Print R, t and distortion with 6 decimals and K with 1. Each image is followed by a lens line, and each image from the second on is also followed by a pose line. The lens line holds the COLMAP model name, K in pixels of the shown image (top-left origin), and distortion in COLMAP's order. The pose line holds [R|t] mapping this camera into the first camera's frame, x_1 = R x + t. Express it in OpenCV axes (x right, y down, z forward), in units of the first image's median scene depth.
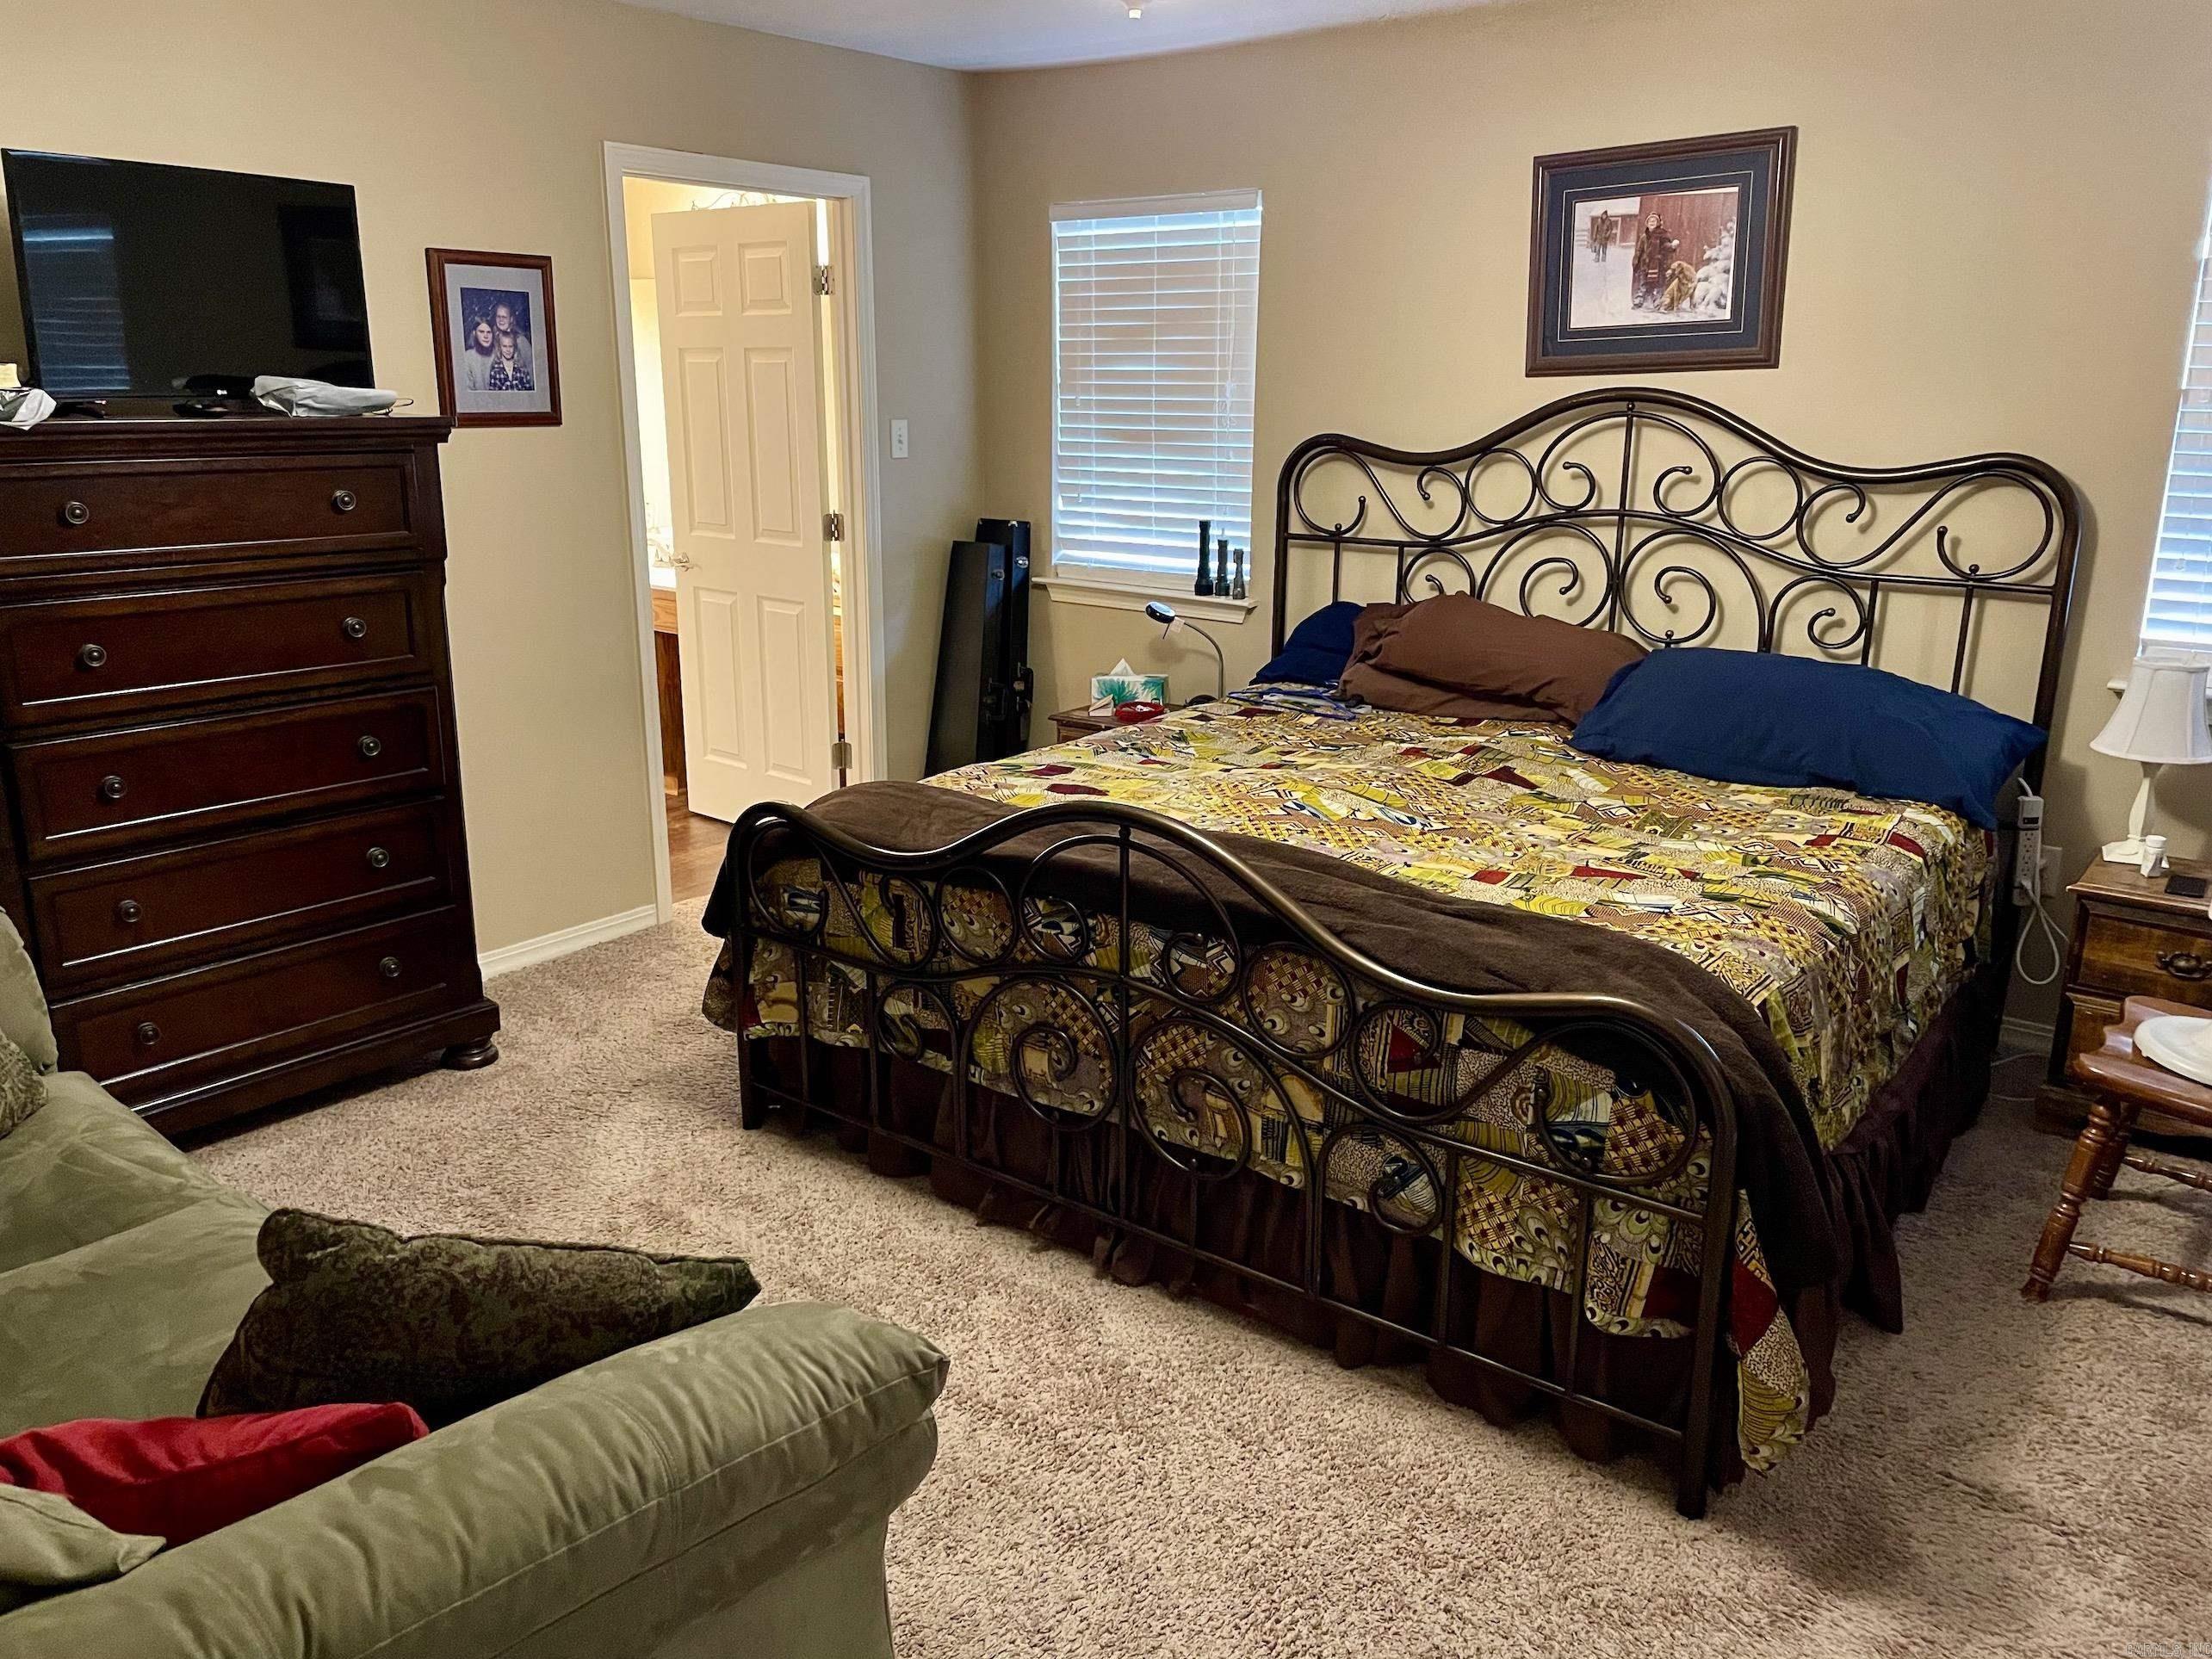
lens RADIAL K [[1677.6, 0, 1106.0], [0, 1677.6, 829.5], [0, 0, 1]] dist [0.115683, -0.135221]
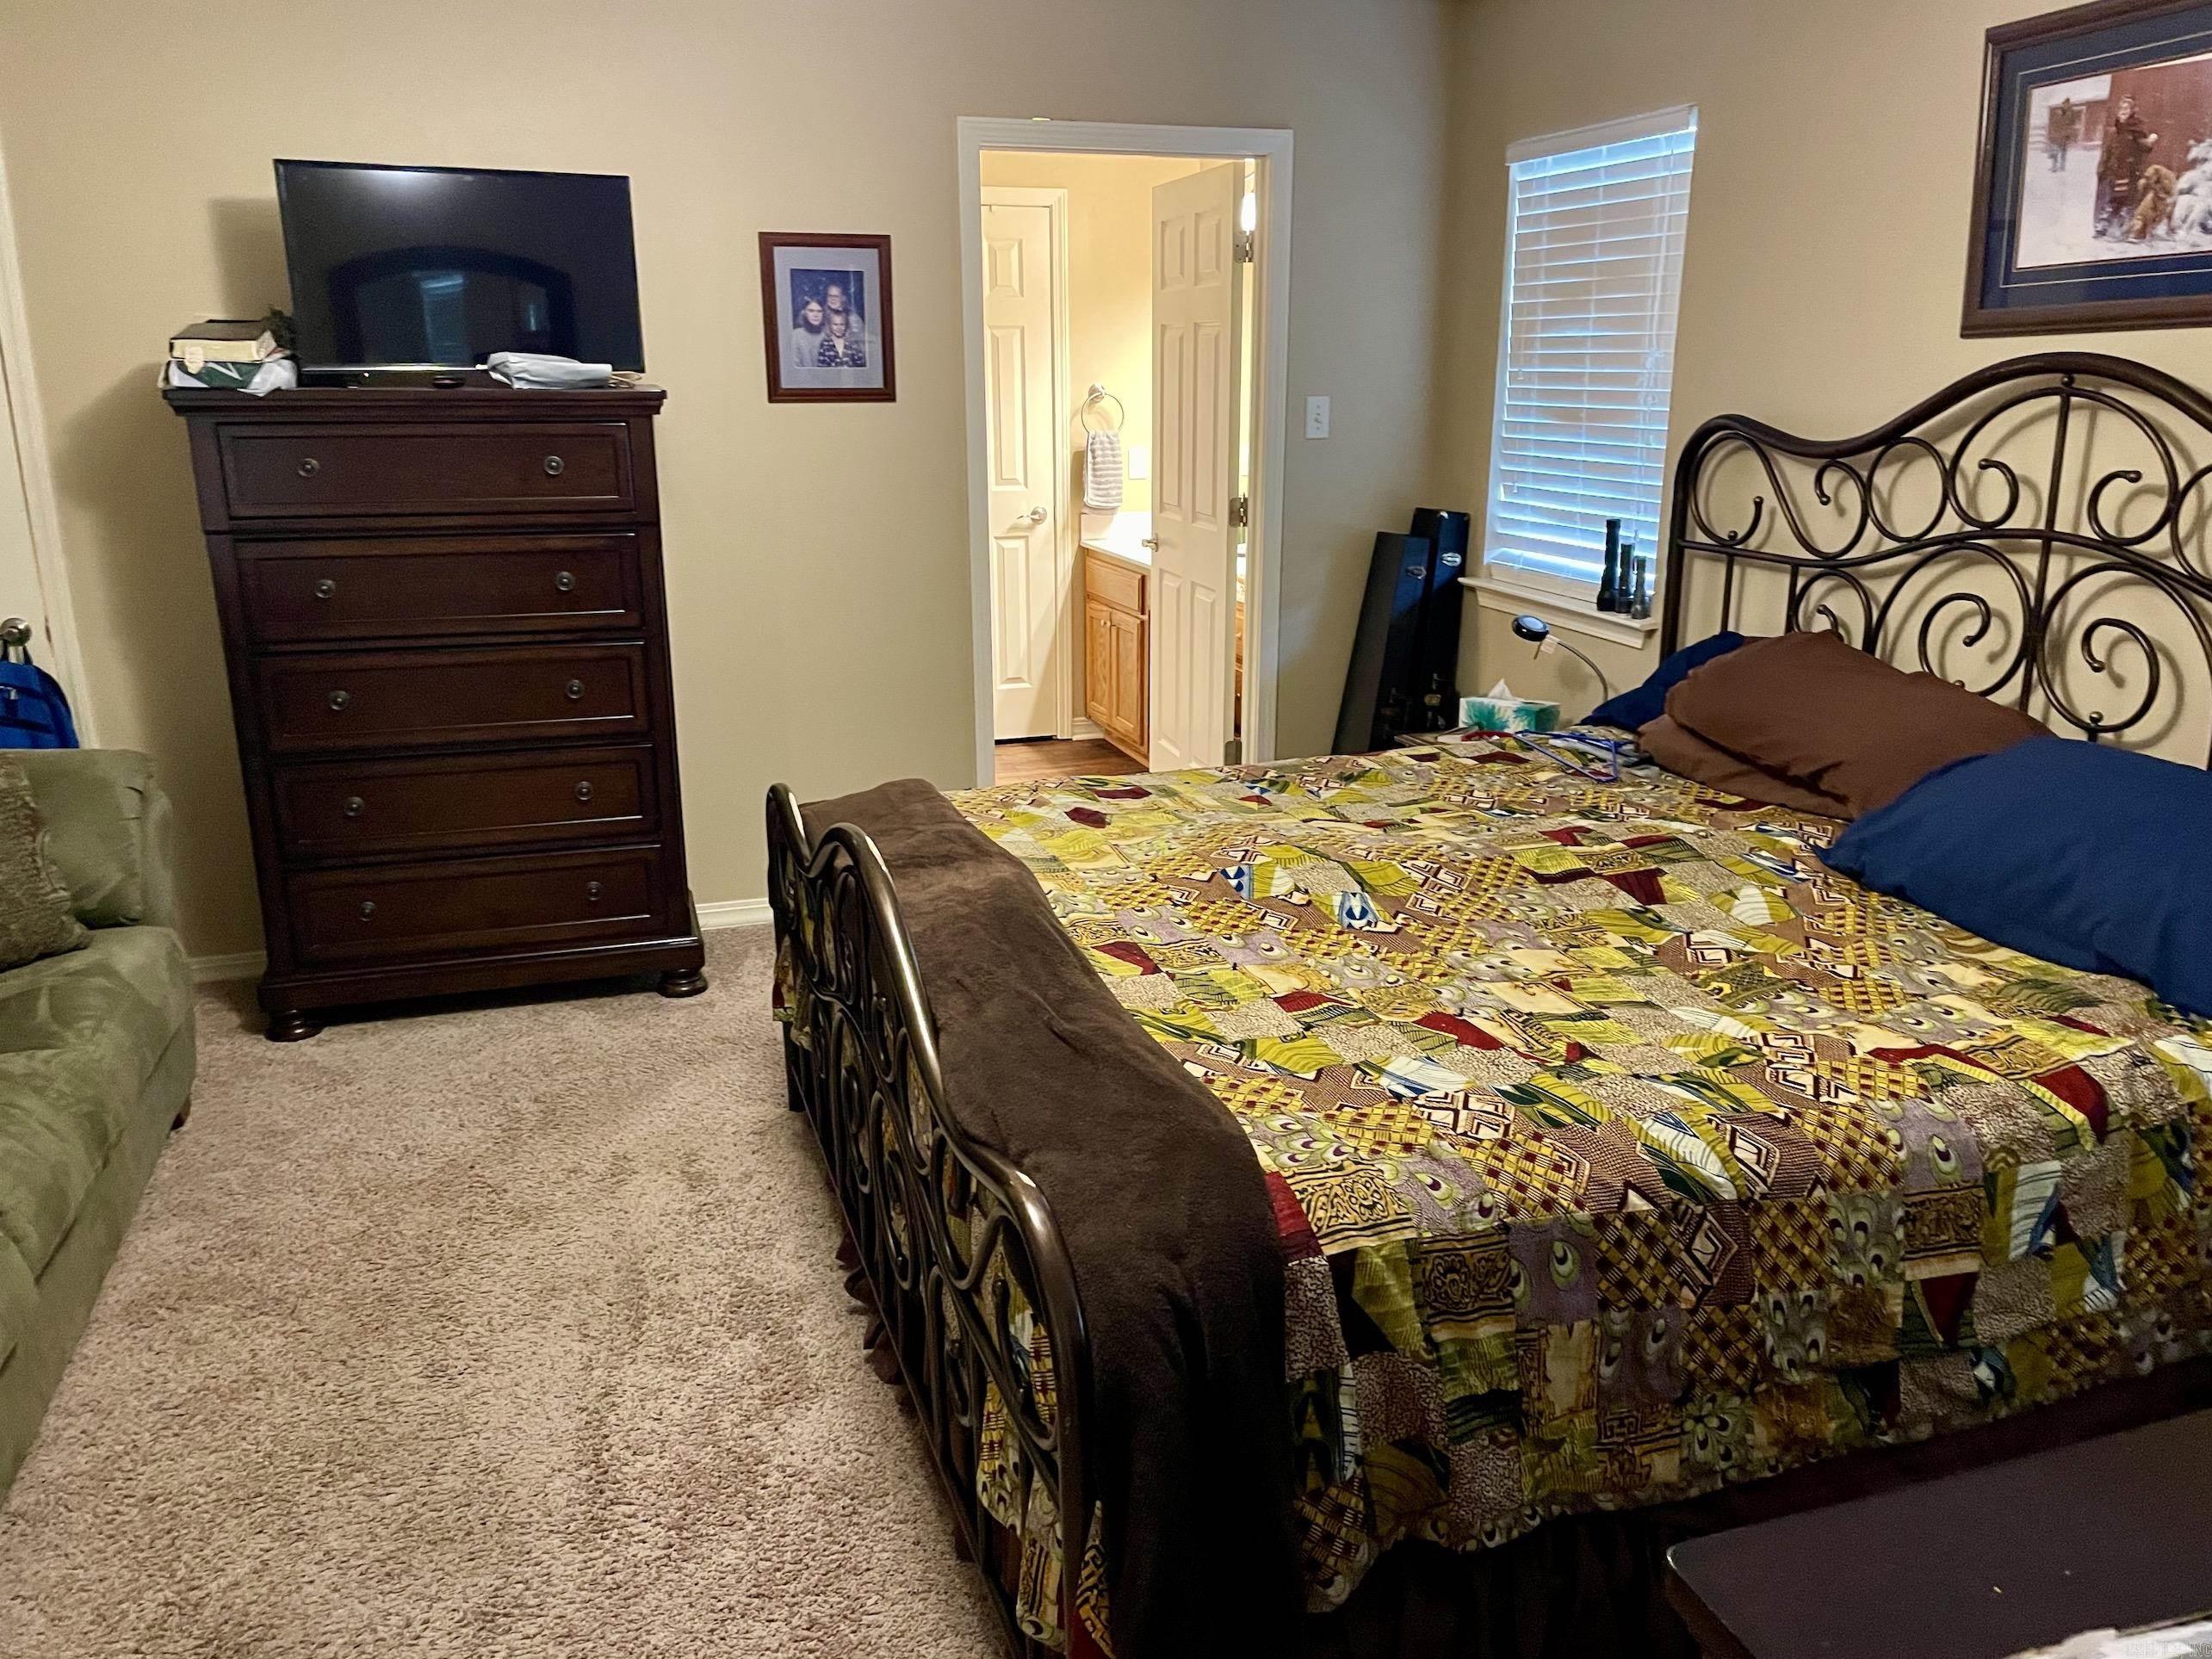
lens RADIAL K [[1677.6, 0, 1106.0], [0, 1677.6, 829.5], [0, 0, 1]] dist [0.115683, -0.135221]
pose [[0.835446, 0.143141, -0.530604, 0.374222], [-0.137447, 0.989224, 0.050450, -0.051389], [0.532108, 0.030781, 0.846117, 0.214943]]
